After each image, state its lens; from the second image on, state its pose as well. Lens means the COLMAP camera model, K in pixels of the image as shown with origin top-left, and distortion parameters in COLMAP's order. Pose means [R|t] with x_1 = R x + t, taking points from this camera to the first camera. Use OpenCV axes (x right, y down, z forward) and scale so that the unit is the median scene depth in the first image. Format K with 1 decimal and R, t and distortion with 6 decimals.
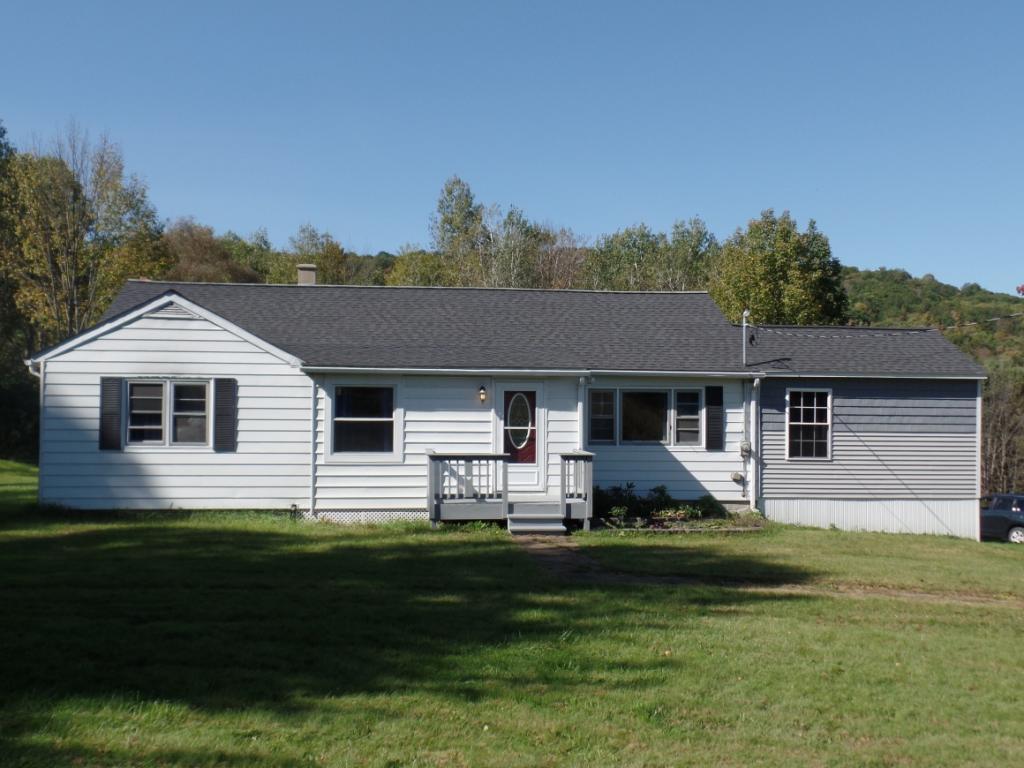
lens RADIAL K [[1023.8, 0, 512.0], [0, 1023.8, 384.0], [0, 0, 1]] dist [0.021055, -0.004048]
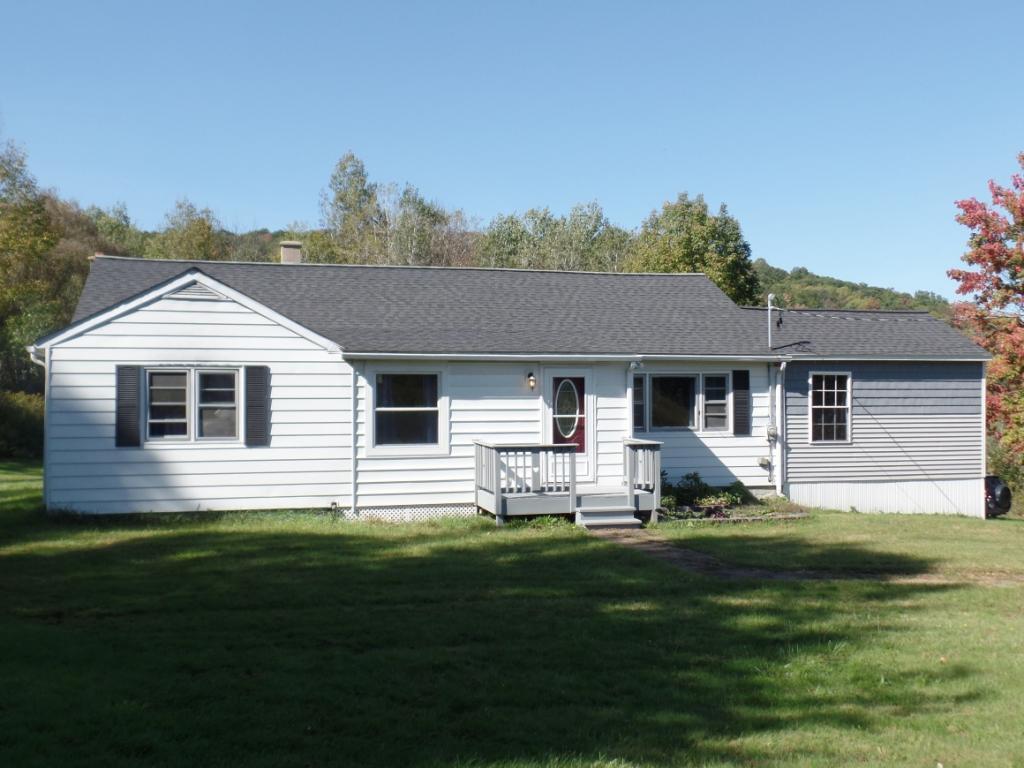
lens RADIAL K [[1023.8, 0, 512.0], [0, 1023.8, 384.0], [0, 0, 1]] dist [0.021055, -0.004048]
pose [[0.989100, -0.008865, 0.146979, -0.185766], [0.006160, 0.999803, 0.018848, -0.005015], [-0.147117, -0.017737, 0.988960, 0.066908]]
